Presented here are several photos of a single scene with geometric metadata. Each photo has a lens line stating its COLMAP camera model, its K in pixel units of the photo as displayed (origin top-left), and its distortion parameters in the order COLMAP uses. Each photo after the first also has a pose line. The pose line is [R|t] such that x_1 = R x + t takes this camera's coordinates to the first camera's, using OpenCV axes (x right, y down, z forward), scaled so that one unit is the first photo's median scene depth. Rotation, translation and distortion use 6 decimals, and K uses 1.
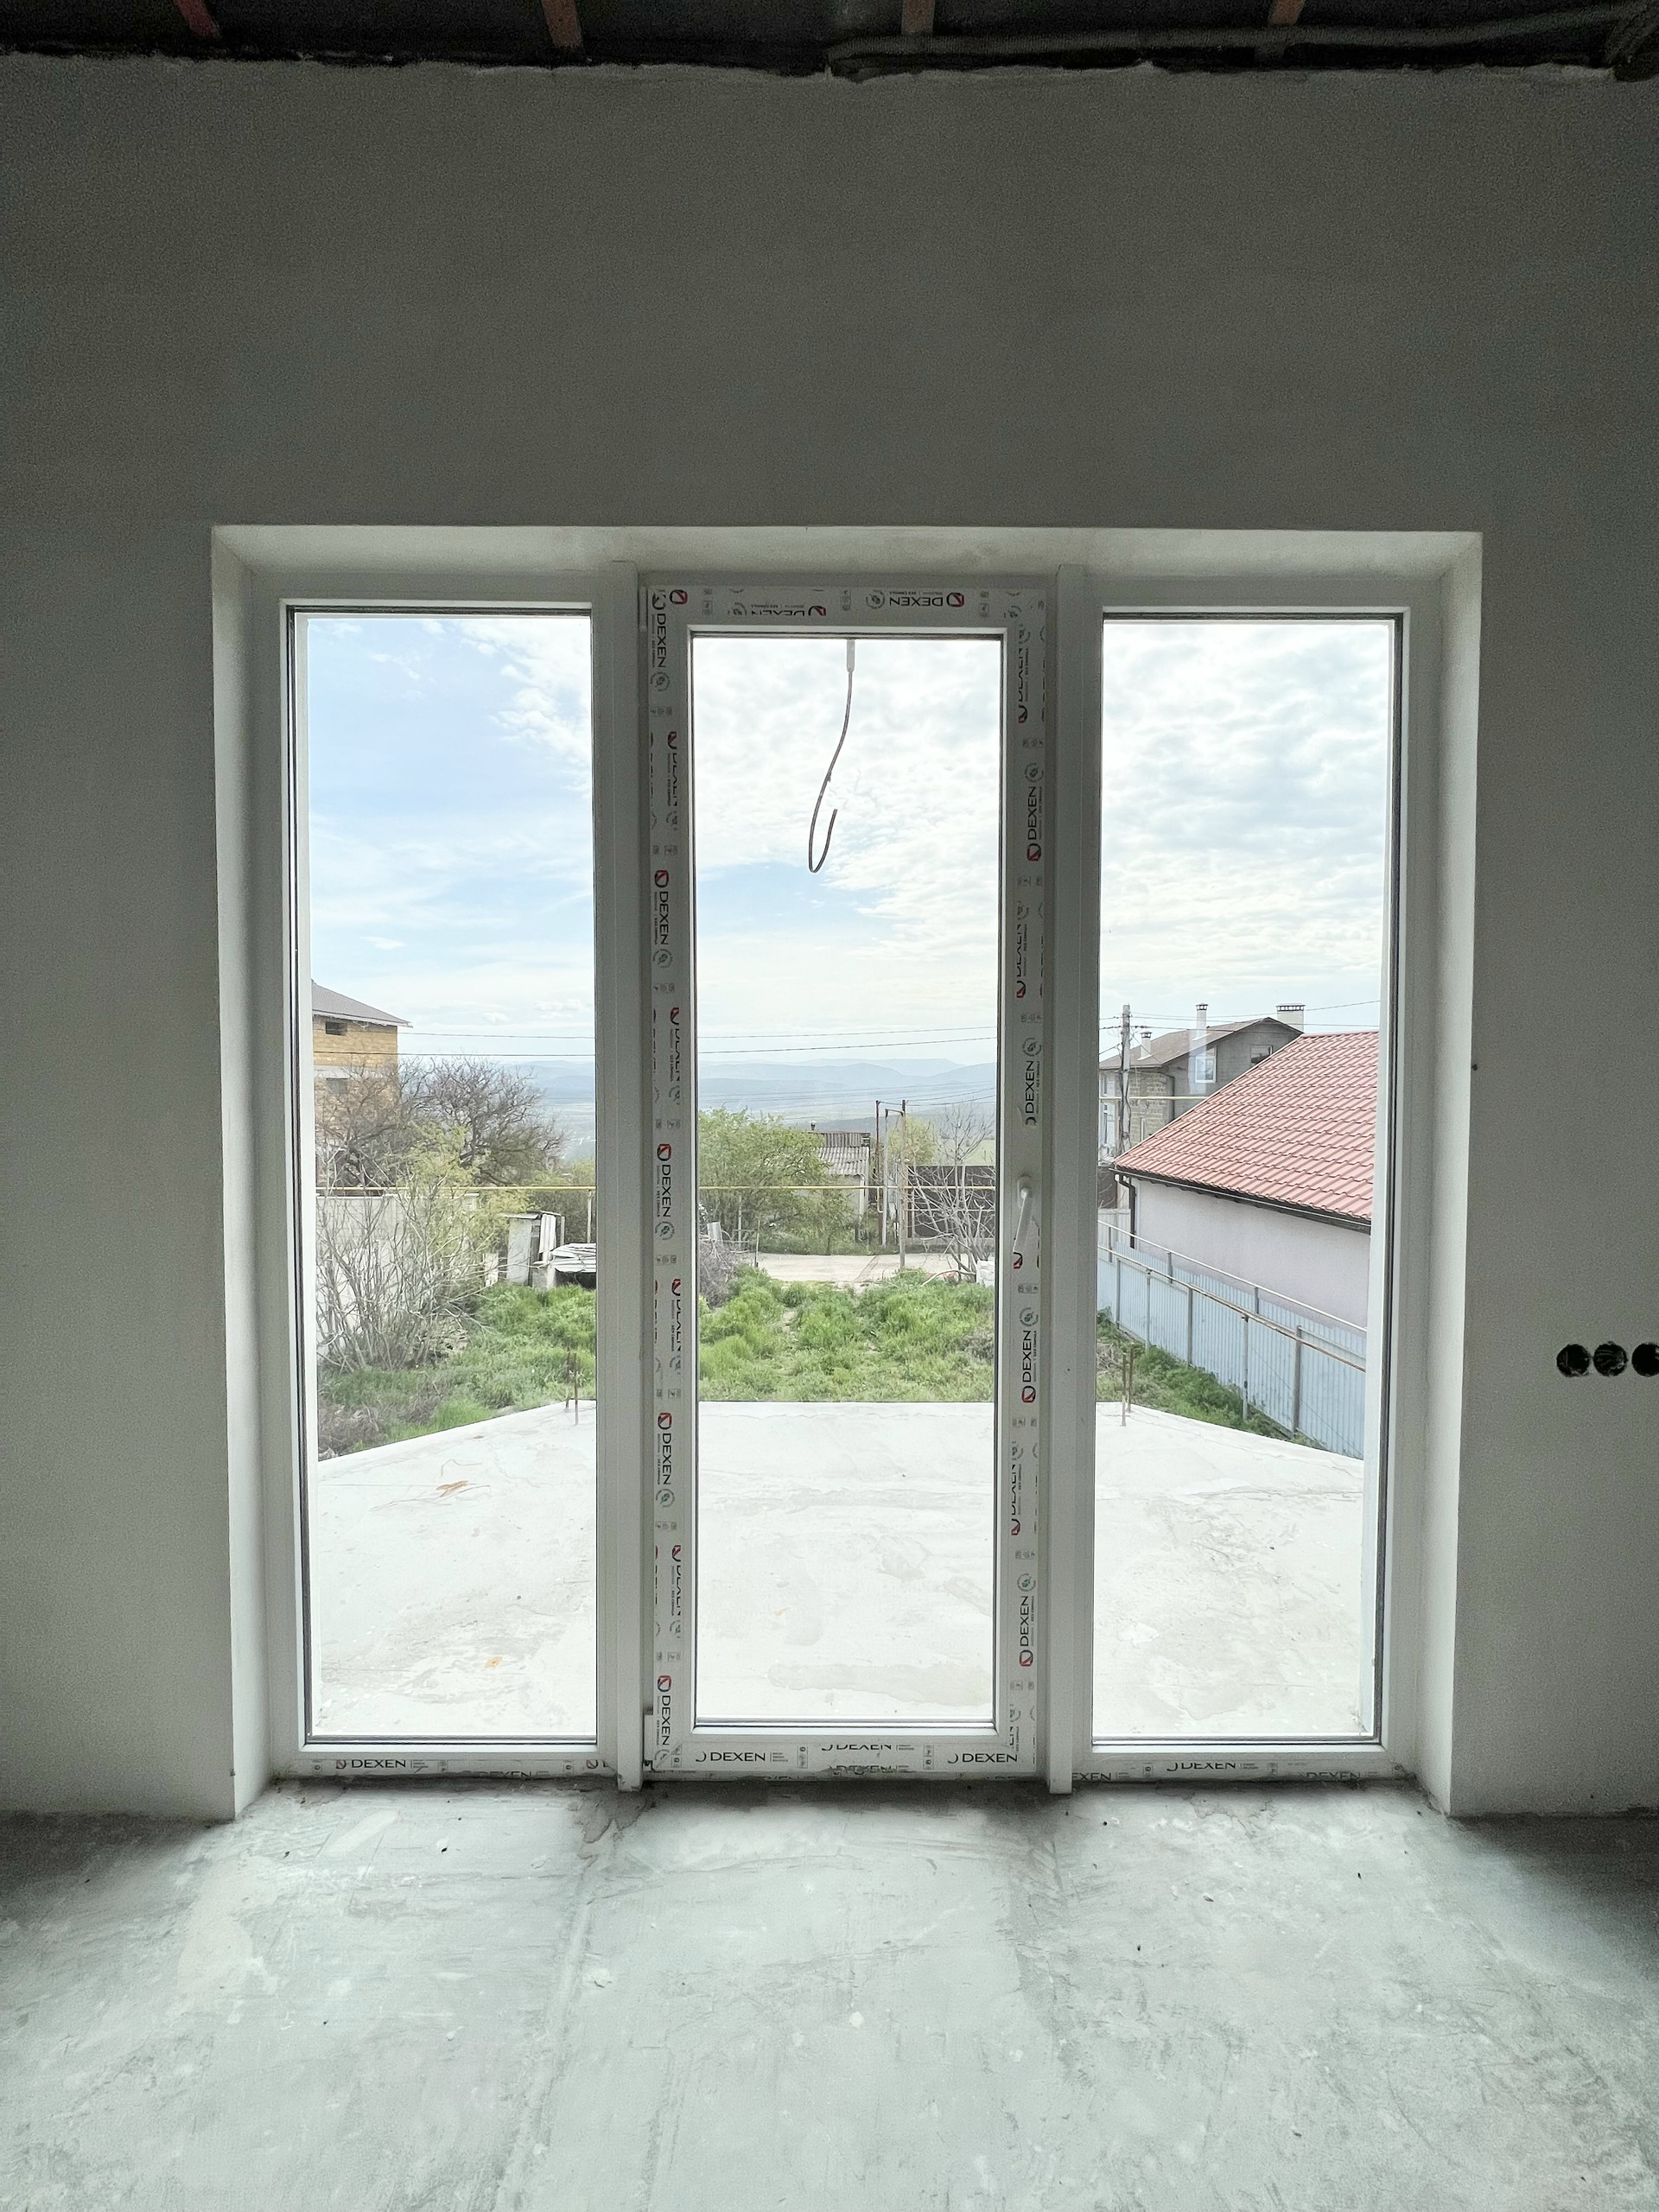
lens RADIAL K [[888.7, 0, 827.3], [0, 888.7, 1110.4], [0, 0, 1]] dist [0.001219, 0.000103]
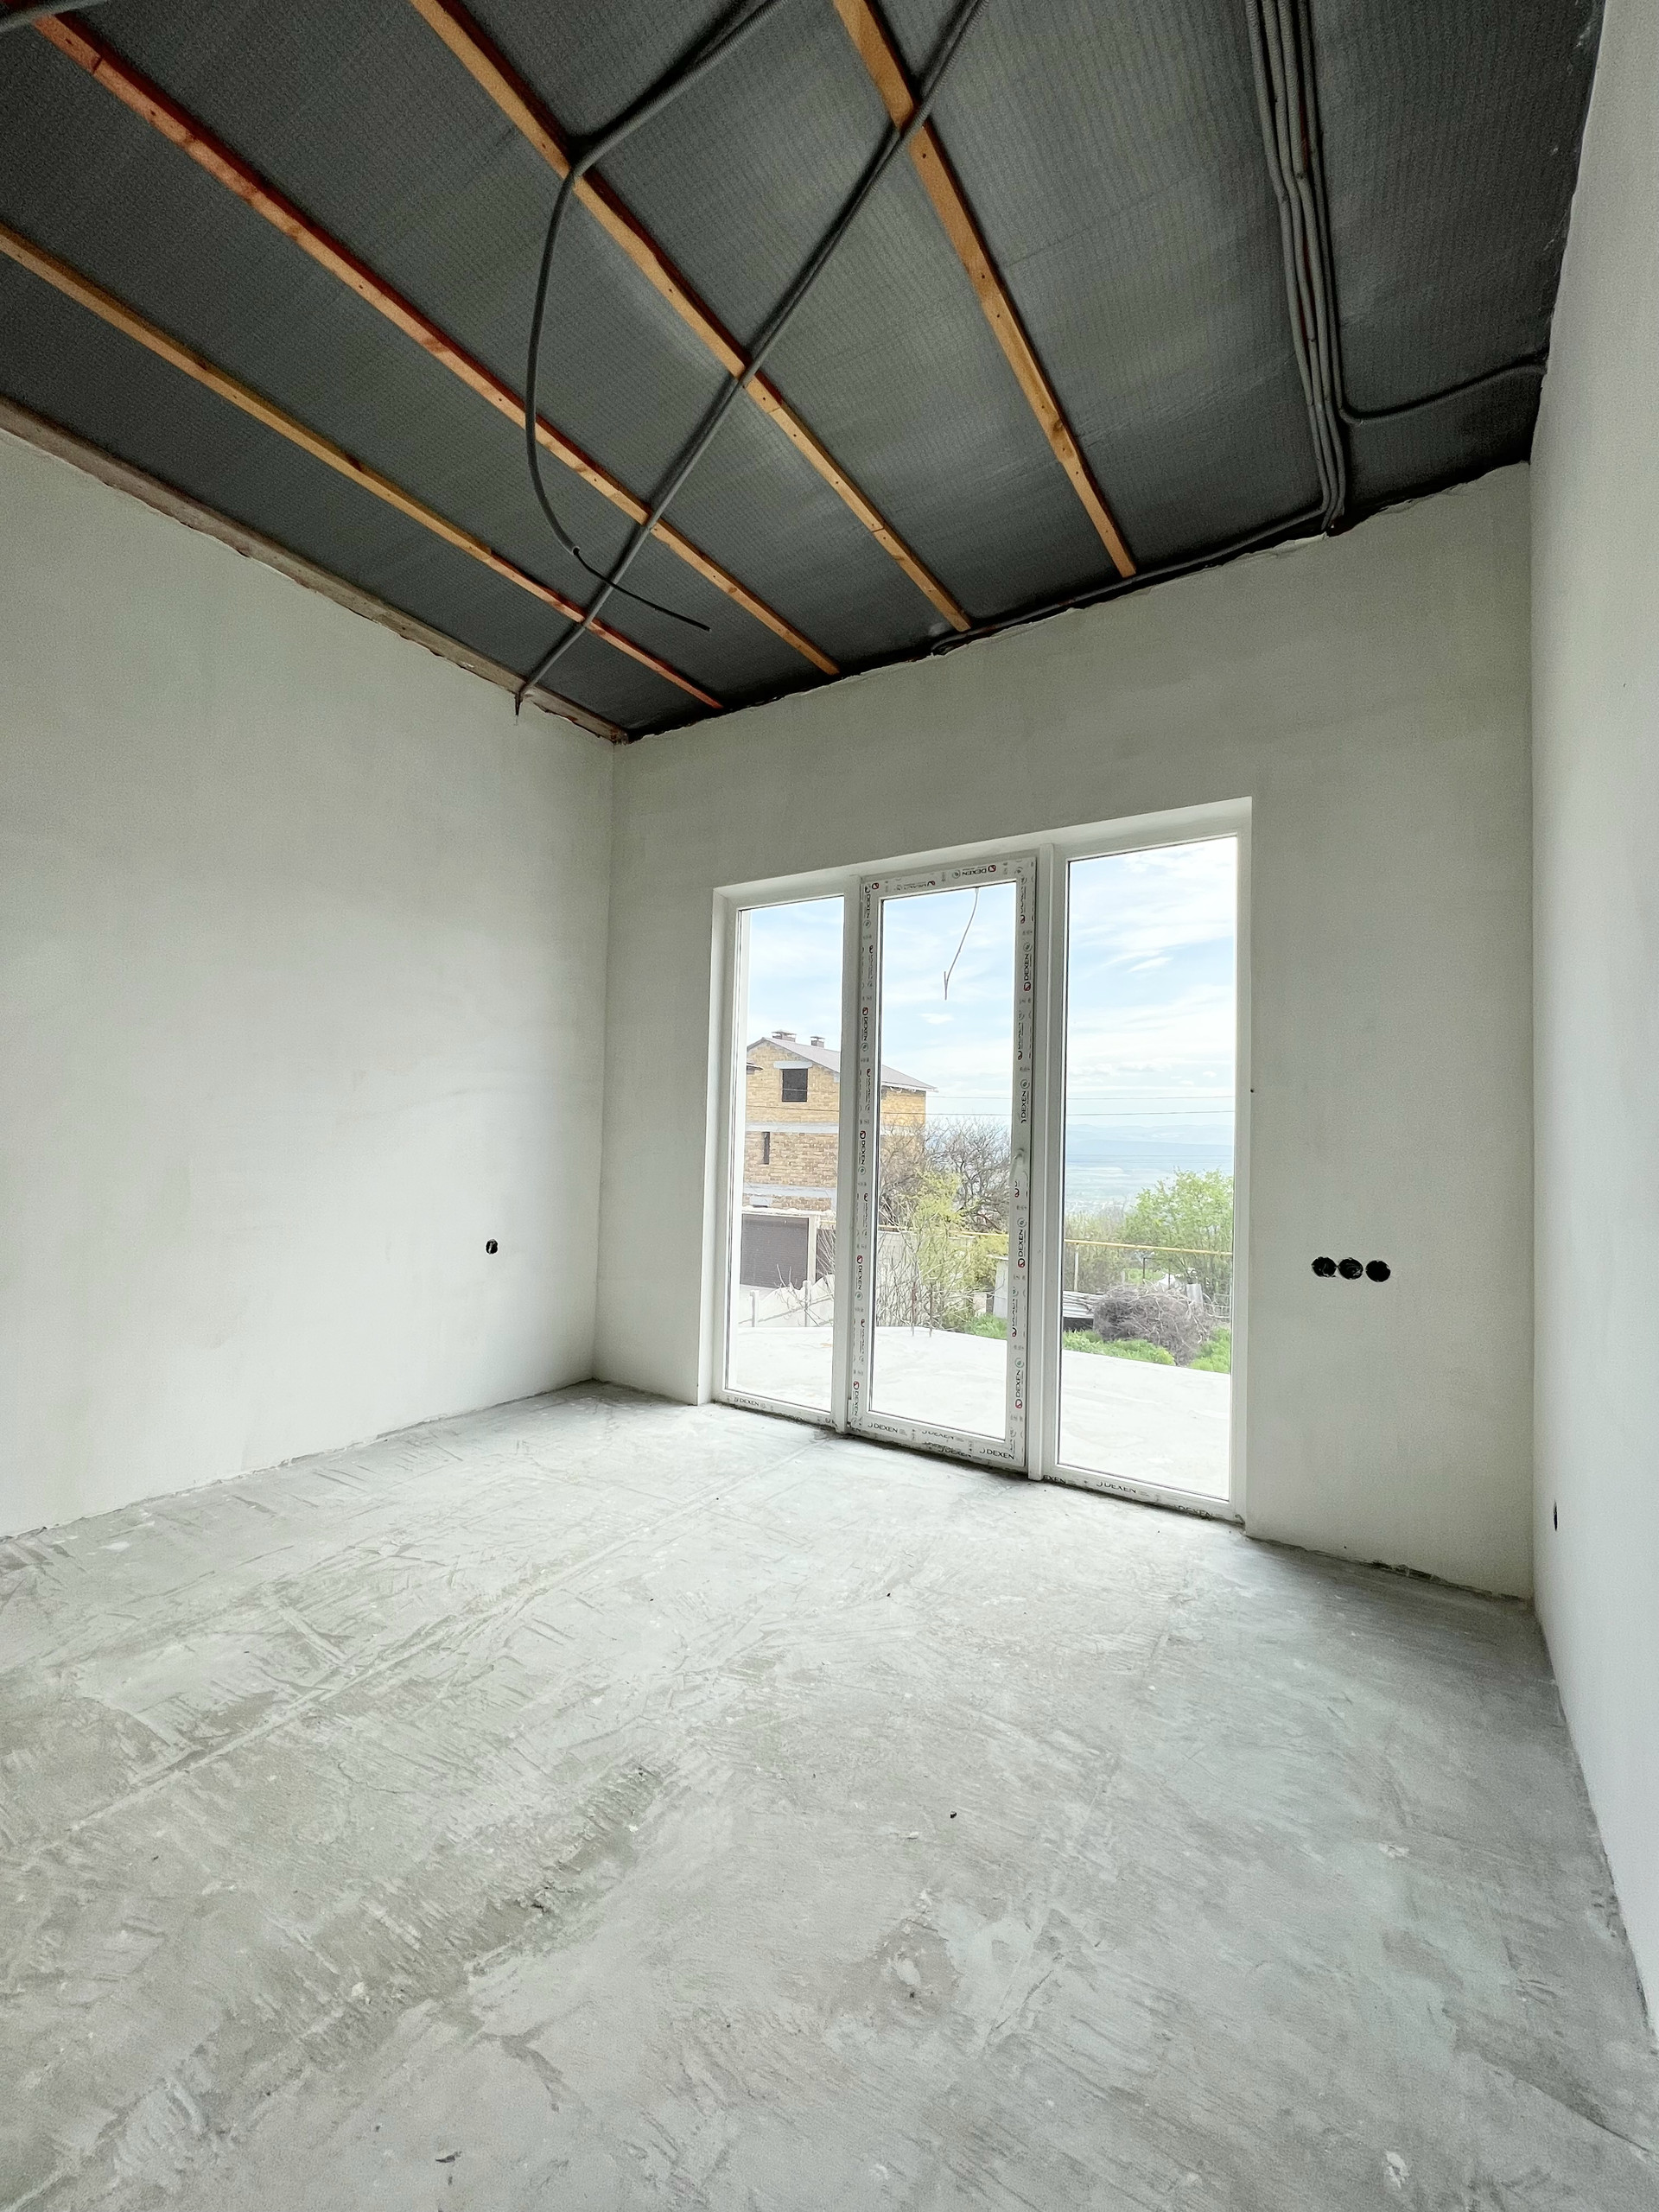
lens RADIAL K [[888.7, 0, 827.3], [0, 888.7, 1110.4], [0, 0, 1]] dist [0.001219, 0.000103]
pose [[0.839512, -0.000623, -0.543341, 0.134806], [-0.038402, 0.997431, -0.060478, 0.017613], [0.541982, 0.071637, 0.837331, -0.127264]]
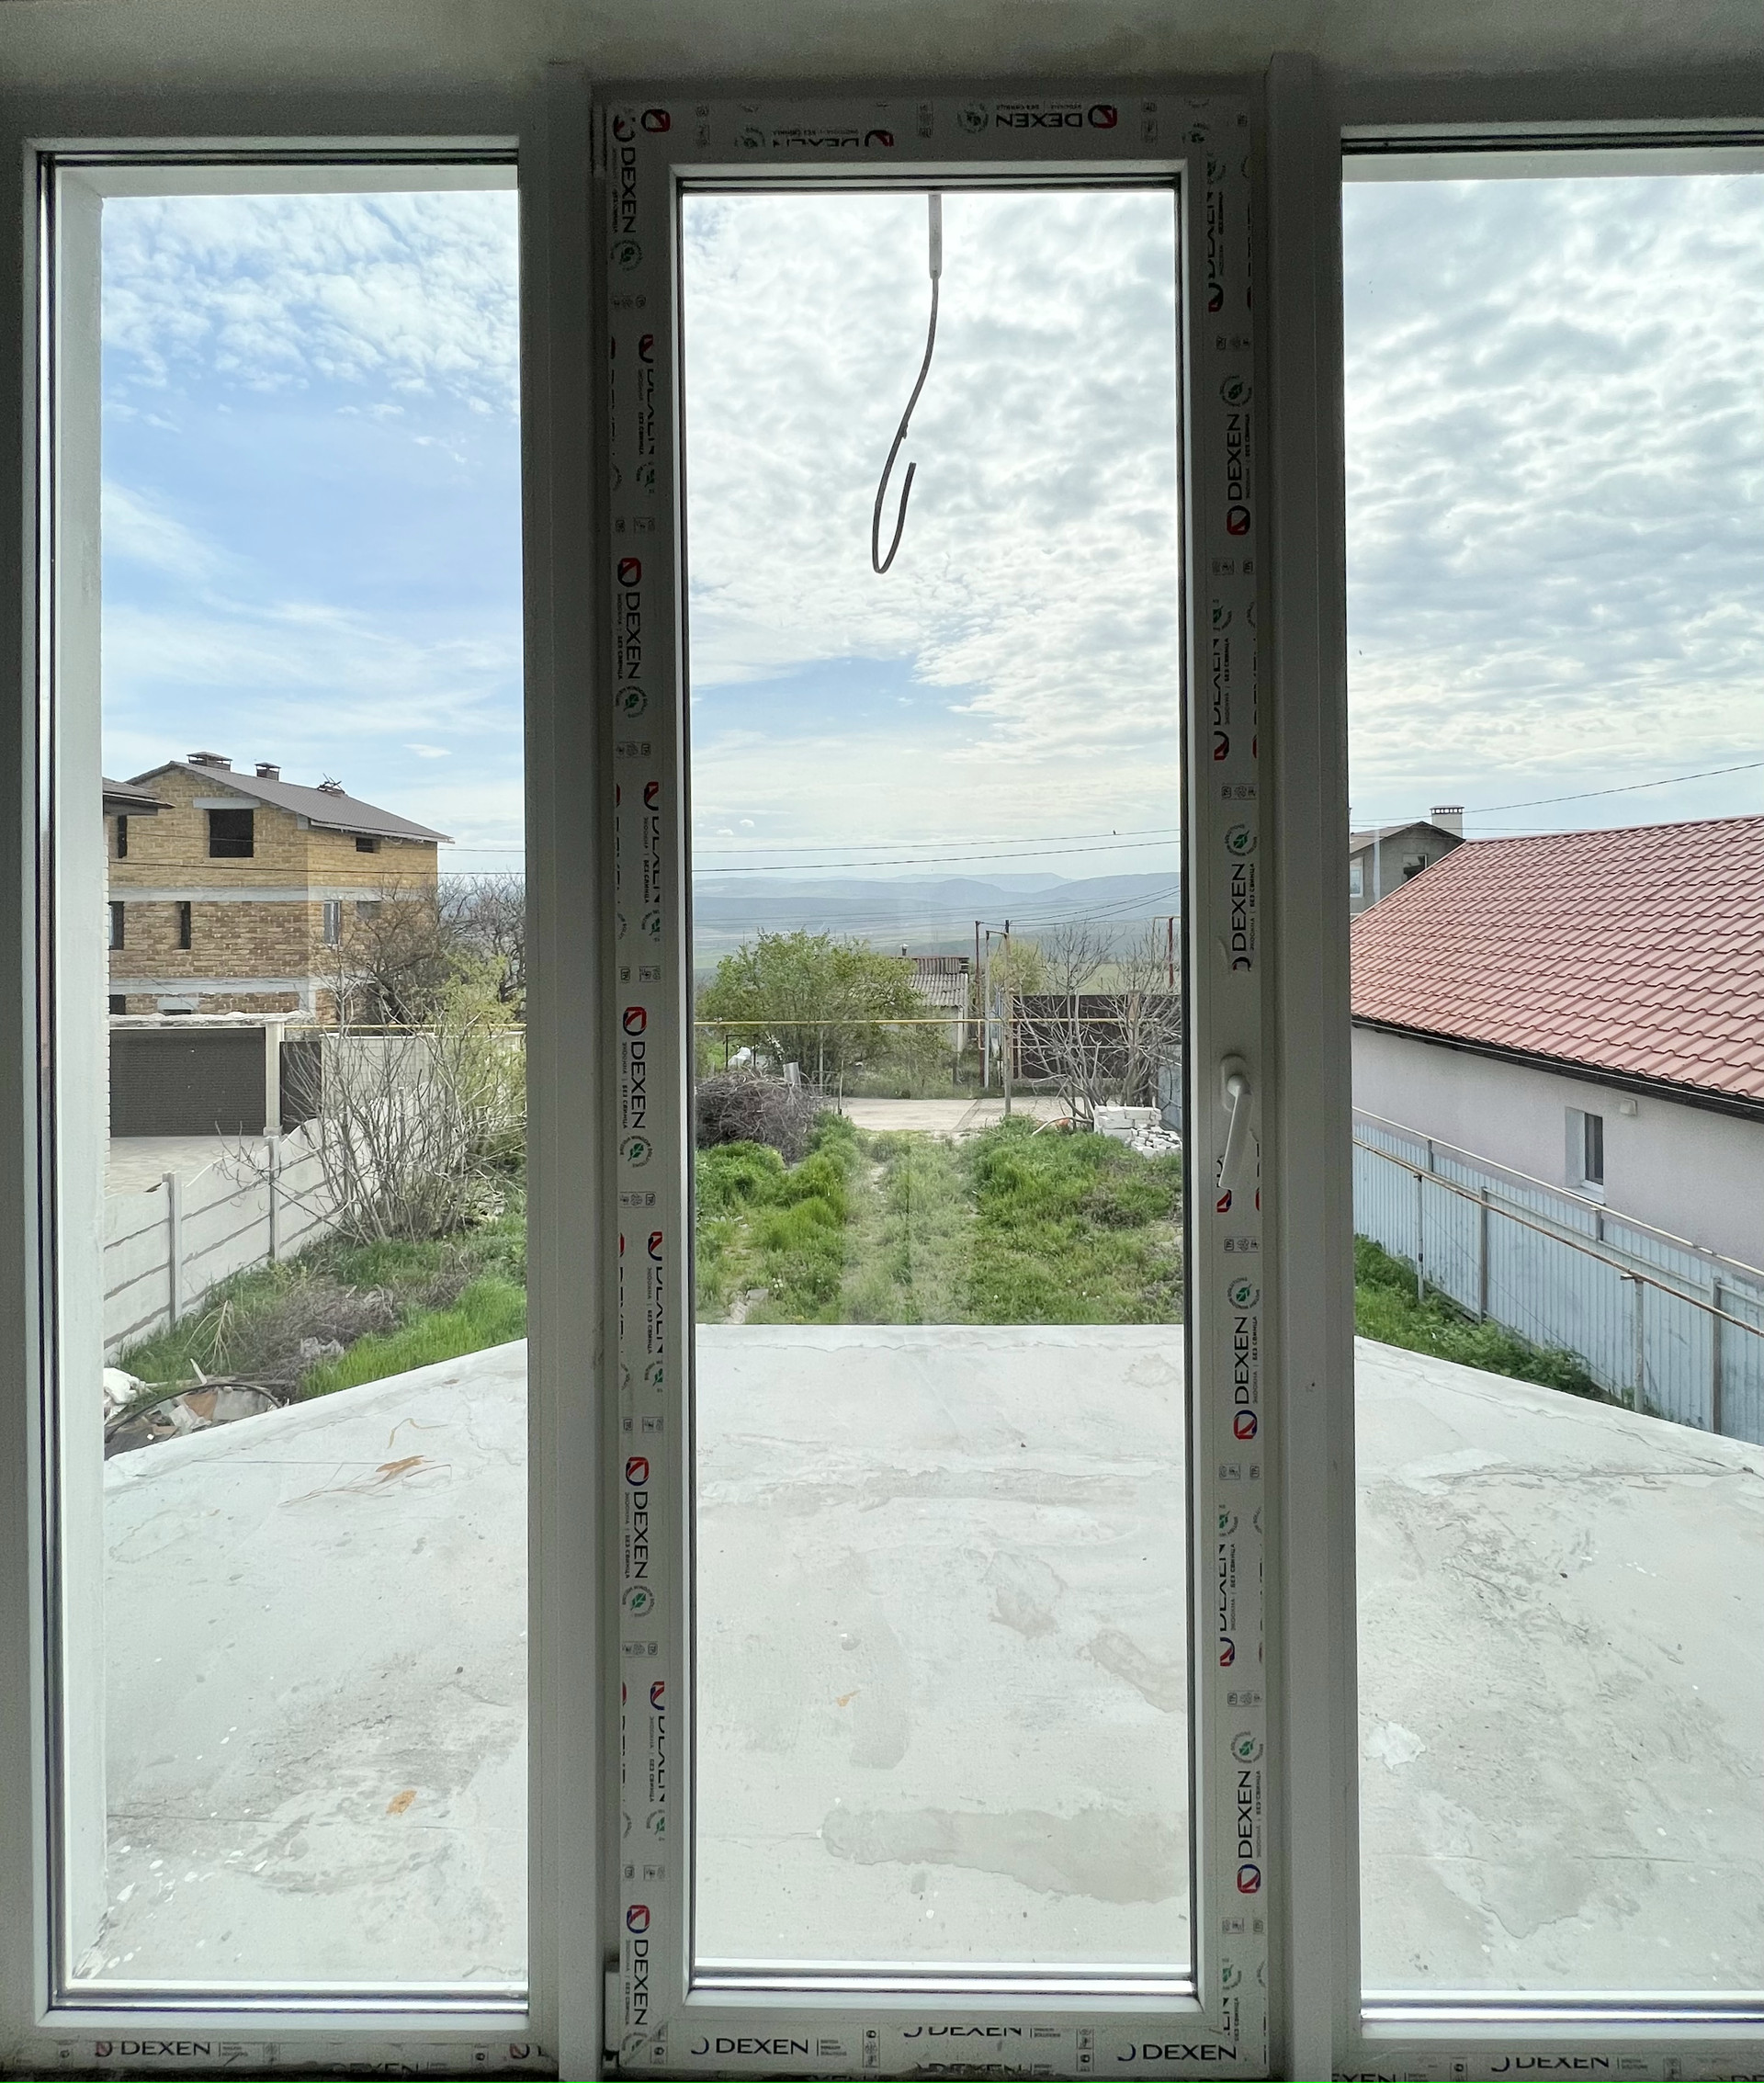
lens RADIAL K [[992.5, 0, 911.9], [0, 992.5, 902.1], [0, 0, 1]] dist [-0.003310, 0.000526]
pose [[0.999919, -0.009413, -0.008578, 0.001767], [0.009147, 0.999492, -0.030522, -0.001911], [0.008861, 0.030441, 0.999497, 0.047479]]
